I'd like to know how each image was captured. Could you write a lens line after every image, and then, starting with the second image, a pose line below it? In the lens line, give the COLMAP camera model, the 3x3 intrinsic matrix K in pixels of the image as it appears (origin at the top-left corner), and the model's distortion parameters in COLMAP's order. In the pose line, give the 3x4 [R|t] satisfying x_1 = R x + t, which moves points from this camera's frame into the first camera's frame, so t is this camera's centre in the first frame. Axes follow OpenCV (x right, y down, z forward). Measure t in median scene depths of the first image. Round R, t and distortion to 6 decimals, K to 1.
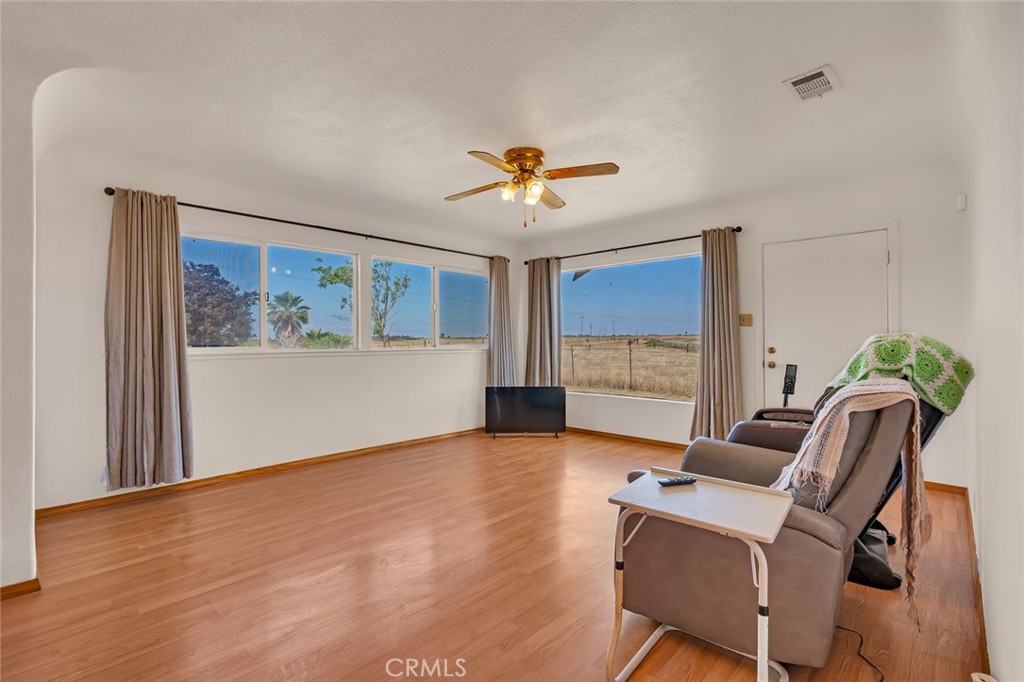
lens RADIAL K [[464.9, 0, 517.0], [0, 464.9, 337.6], [0, 0, 1]] dist [-0.005774, 0.000202]
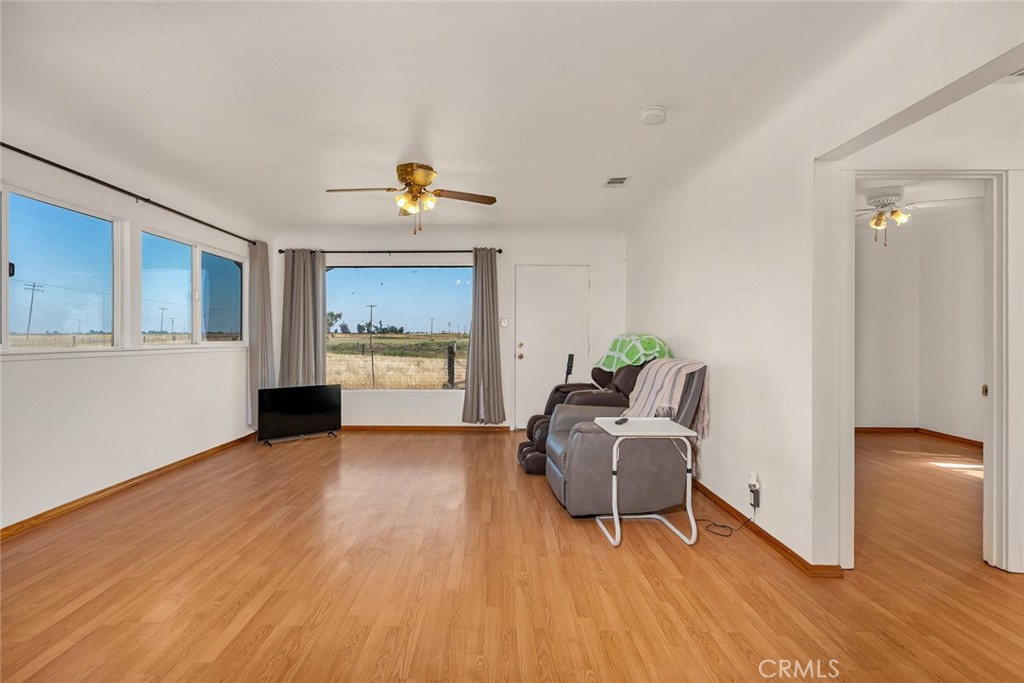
lens RADIAL K [[505.6, 0, 496.4], [0, 505.6, 336.5], [0, 0, 1]] dist [-0.000921, 0.000076]
pose [[0.726005, 0.006440, 0.687659, -0.442556], [-0.007333, 0.999972, -0.001622, 0.004009], [-0.687650, -0.003865, 0.726032, -0.003787]]
